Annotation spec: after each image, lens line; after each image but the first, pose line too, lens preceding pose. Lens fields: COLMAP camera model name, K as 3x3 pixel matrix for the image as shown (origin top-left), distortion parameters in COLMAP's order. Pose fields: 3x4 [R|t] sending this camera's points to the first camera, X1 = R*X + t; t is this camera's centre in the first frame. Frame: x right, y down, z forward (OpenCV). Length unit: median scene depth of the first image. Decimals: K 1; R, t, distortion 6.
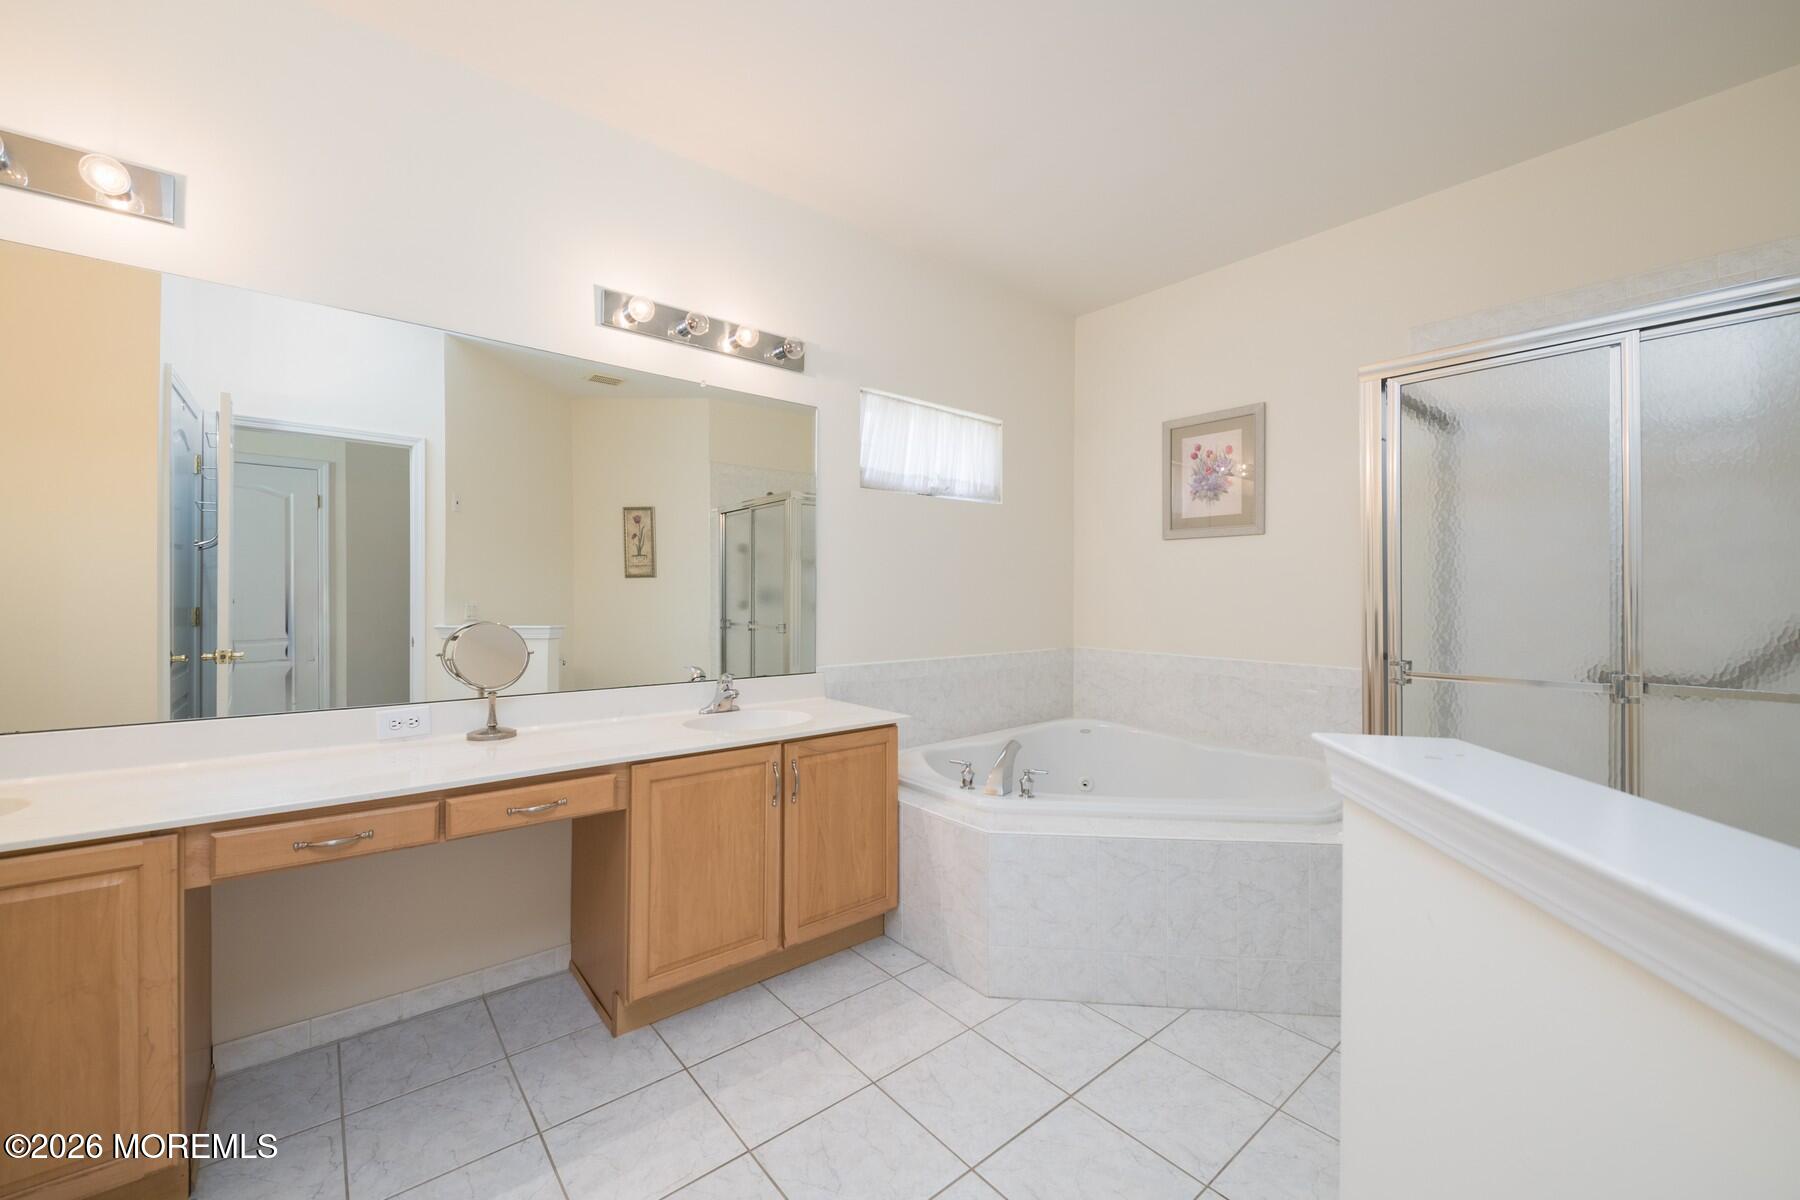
lens RADIAL K [[716.8, 0, 904.7], [0, 716.8, 594.6], [0, 0, 1]] dist [-0.002934, -0.001122]
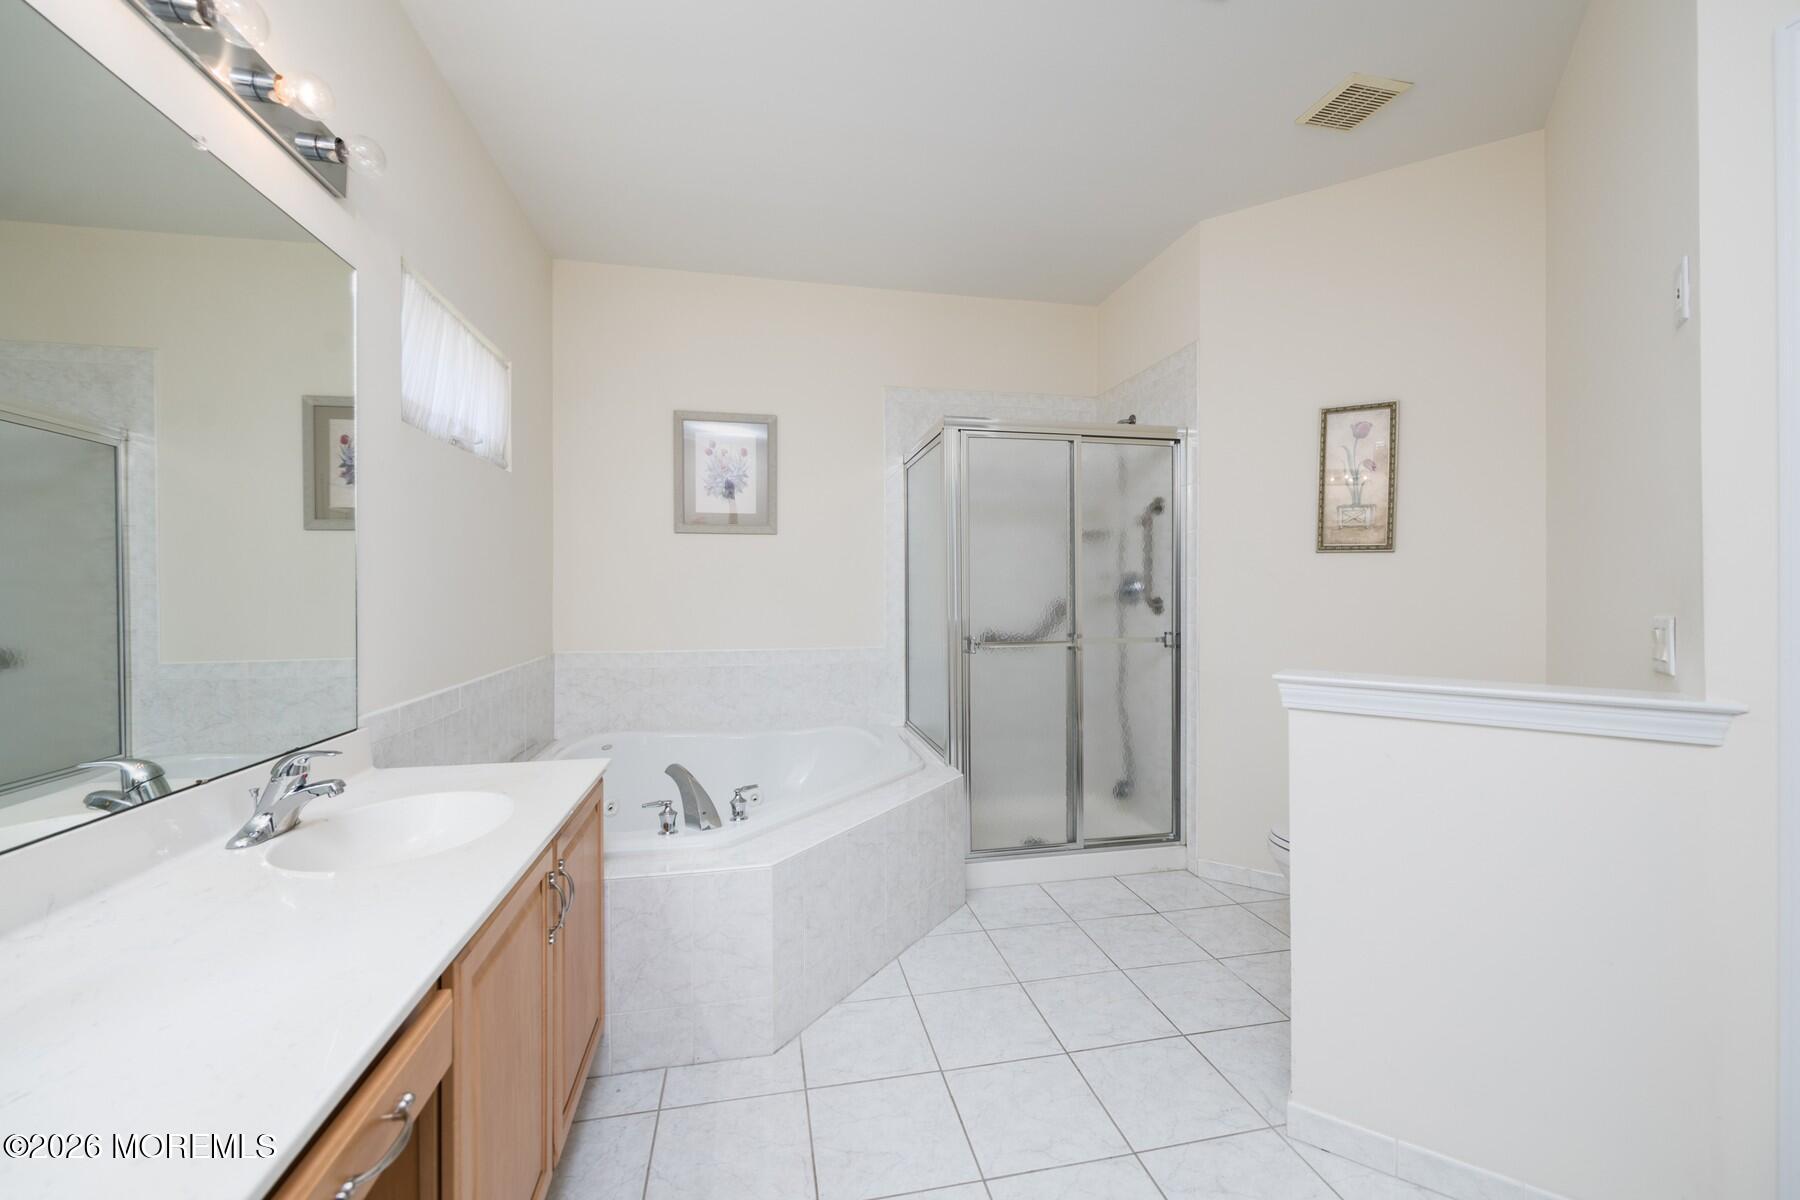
lens RADIAL K [[716.8, 0, 906.9], [0, 716.8, 590.1], [0, 0, 1]] dist [-0.002934, -0.001122]
pose [[0.460432, -0.008216, 0.887657, -0.419558], [0.003373, 0.999966, 0.007506, -0.006117], [-0.887689, -0.000462, 0.460444, 0.329868]]
